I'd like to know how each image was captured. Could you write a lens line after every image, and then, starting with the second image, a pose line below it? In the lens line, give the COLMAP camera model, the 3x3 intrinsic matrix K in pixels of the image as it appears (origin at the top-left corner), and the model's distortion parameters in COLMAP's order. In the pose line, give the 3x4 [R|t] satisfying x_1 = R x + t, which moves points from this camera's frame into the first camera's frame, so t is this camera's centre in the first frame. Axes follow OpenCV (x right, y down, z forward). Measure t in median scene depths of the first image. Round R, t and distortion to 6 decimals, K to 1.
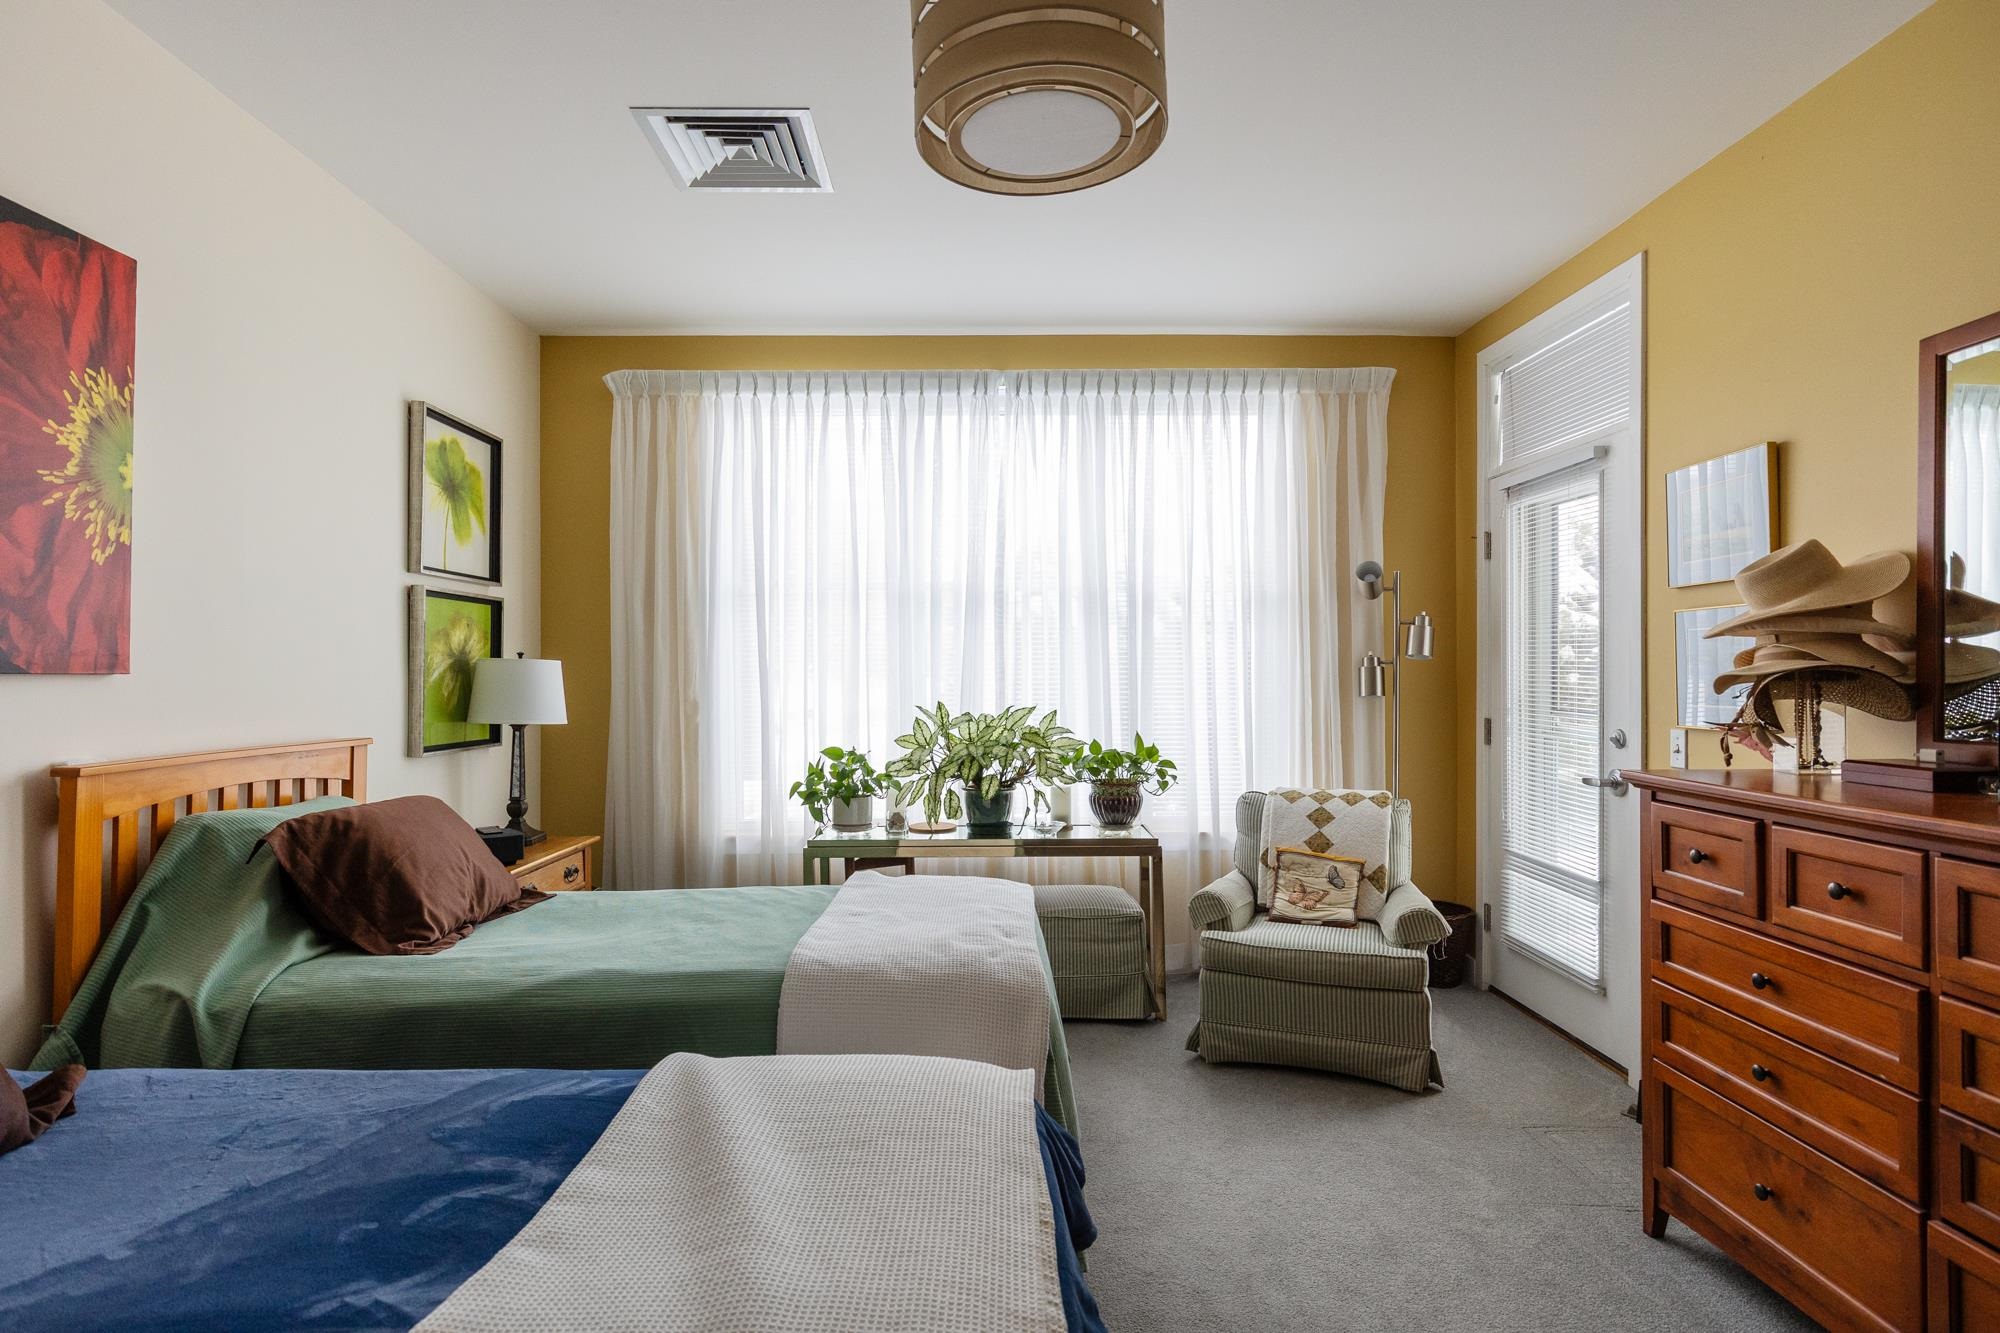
lens RADIAL K [[1066.7, 0, 1000.0], [0, 1066.7, 666.5], [0, 0, 1]] dist [0.001573, -0.000186]
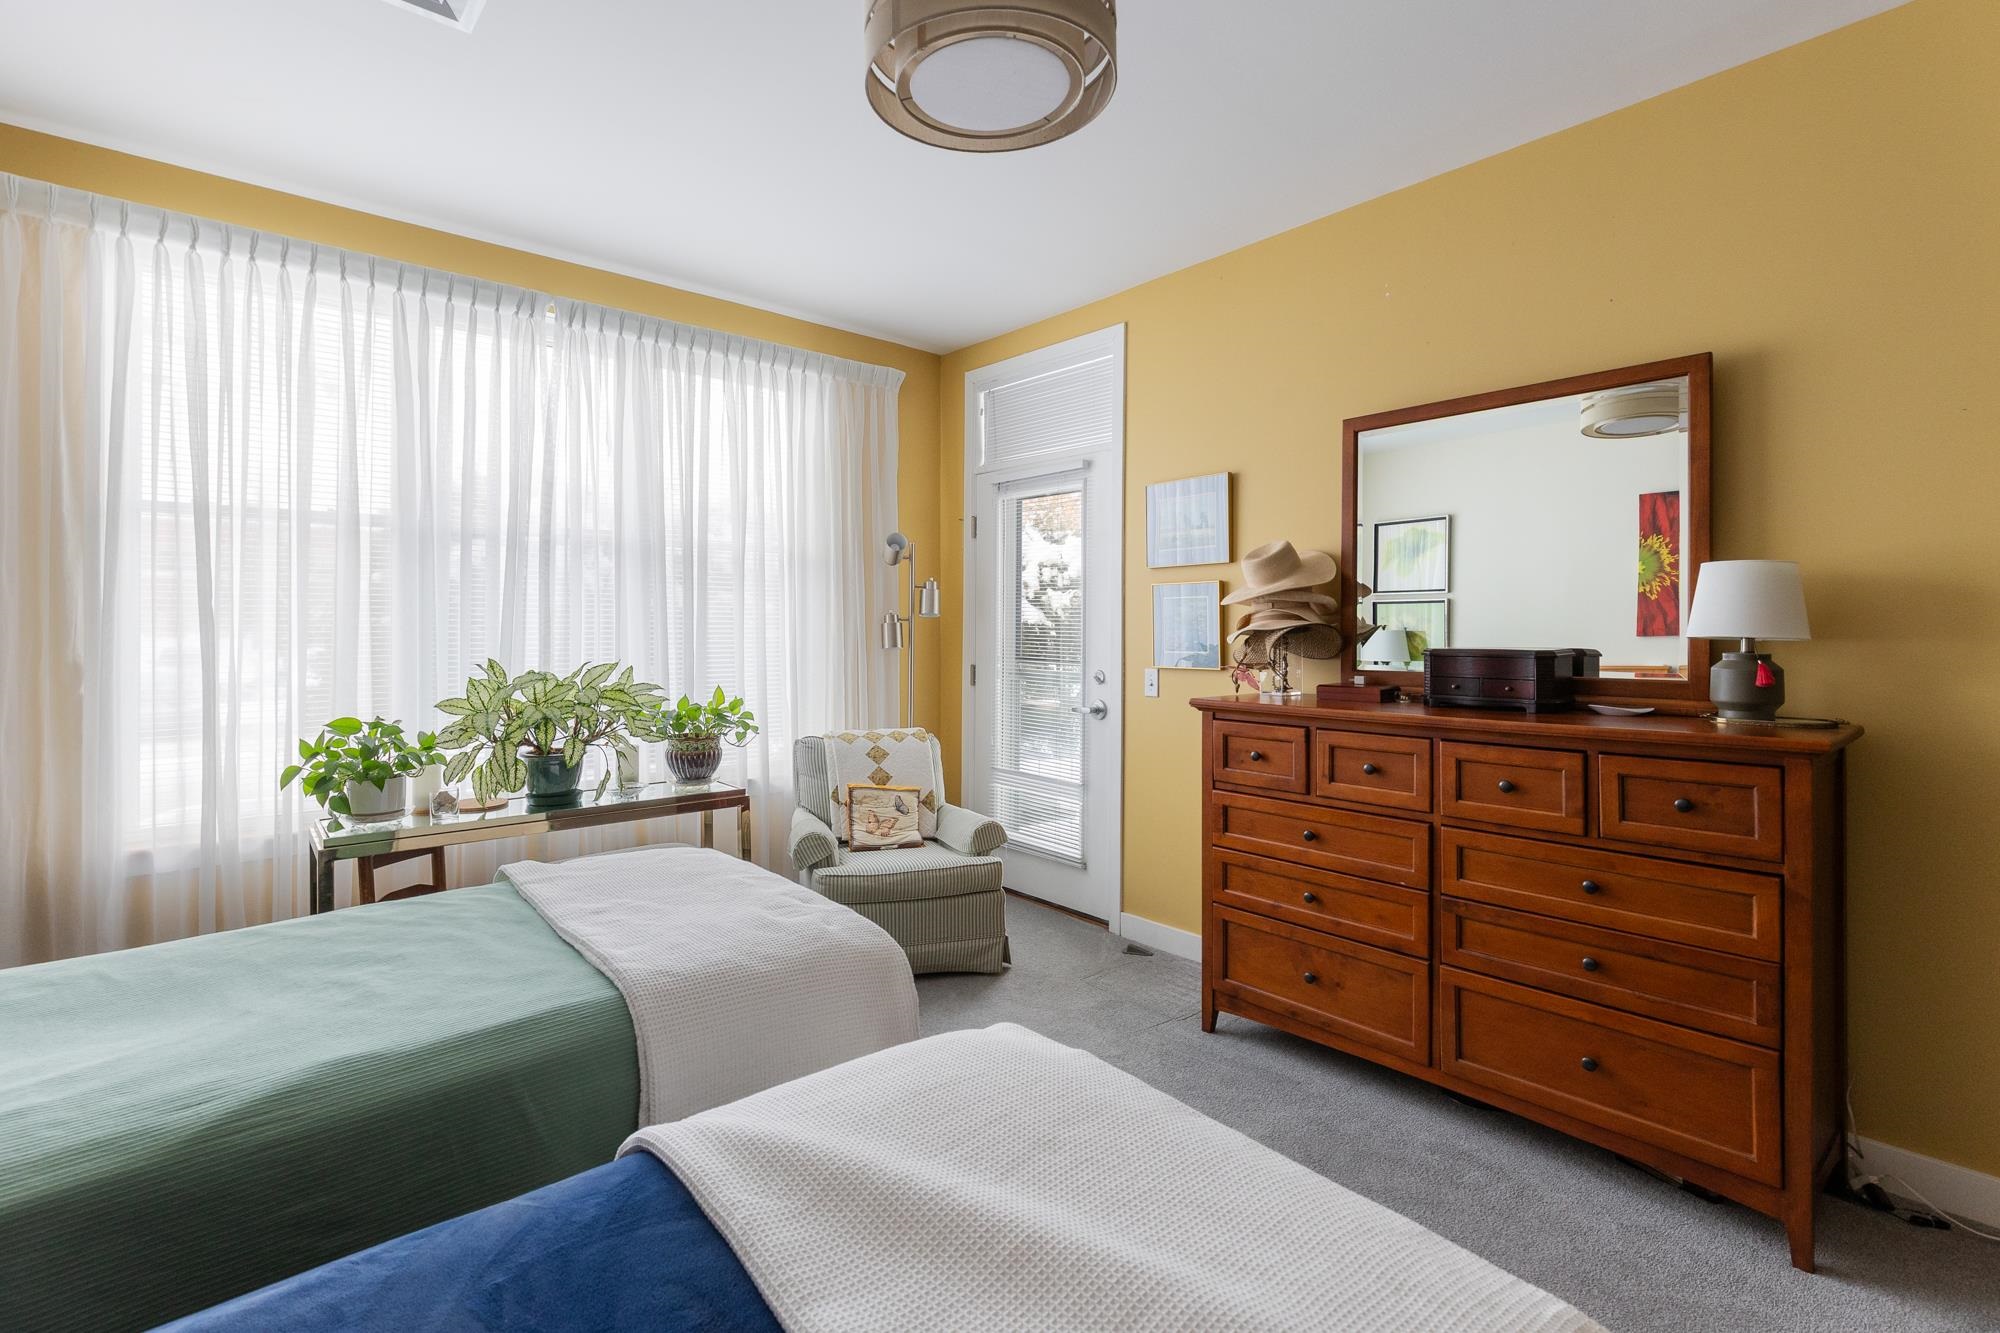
lens RADIAL K [[925.7, 0, 1004.6], [0, 925.7, 624.0], [0, 0, 1]] dist [0.001985, -0.000459]
pose [[0.758703, 0.006991, 0.651399, -0.249118], [-0.007078, 0.999972, -0.002488, 0.003466], [-0.651398, -0.002723, 0.758731, 0.166103]]
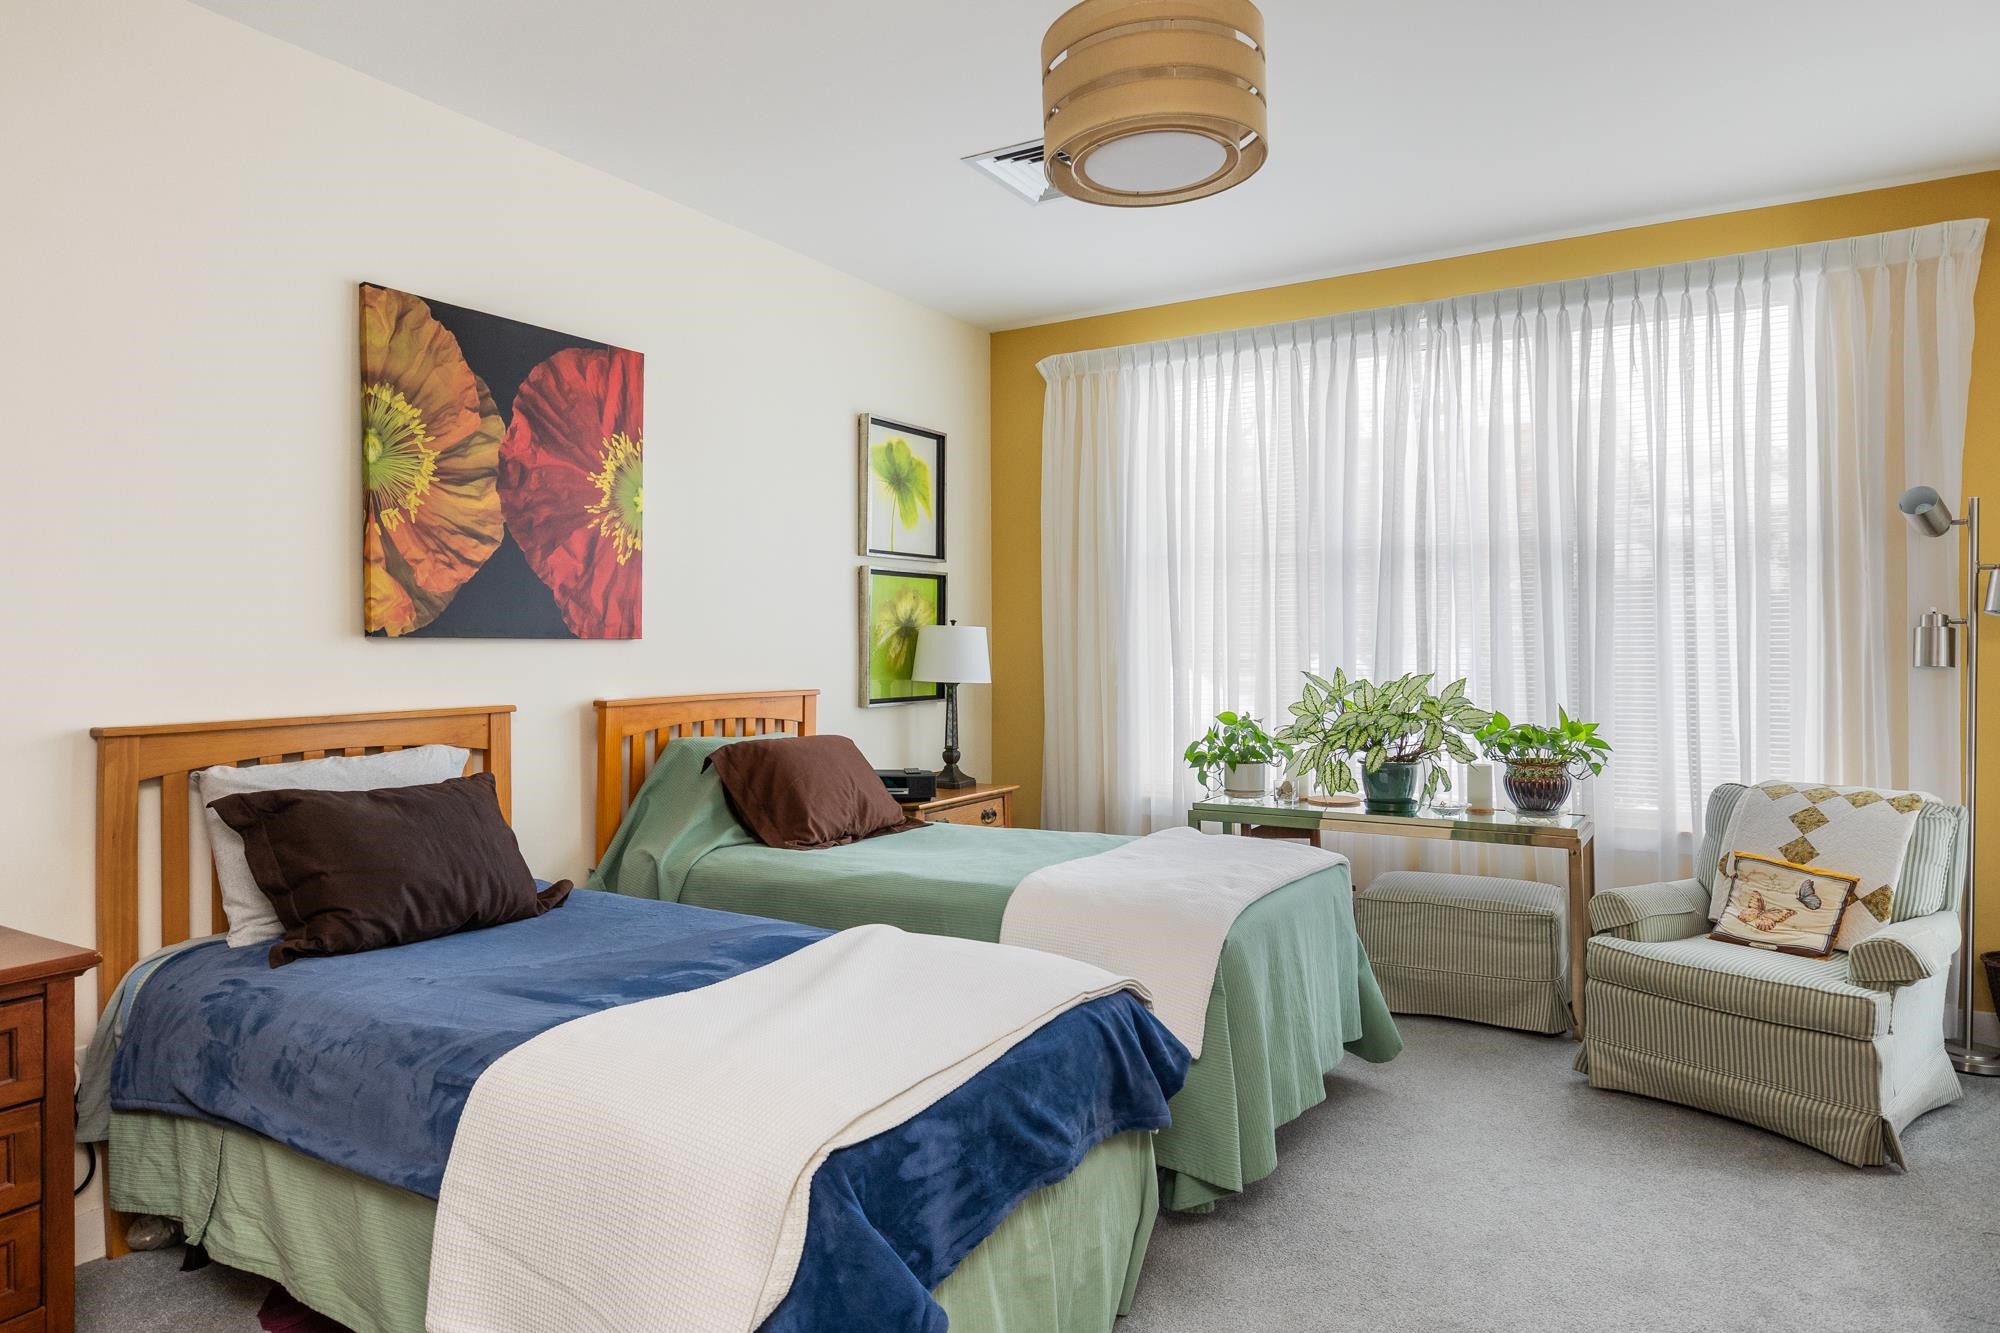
lens RADIAL K [[1239.6, 0, 970.5], [0, 1239.6, 641.8], [0, 0, 1]] dist [0.001651, -0.000872]
pose [[0.838520, -0.000314, -0.544871, 0.289240], [0.005089, 0.999961, 0.007255, 0.000554], [0.544847, -0.008856, 0.838489, -0.104668]]
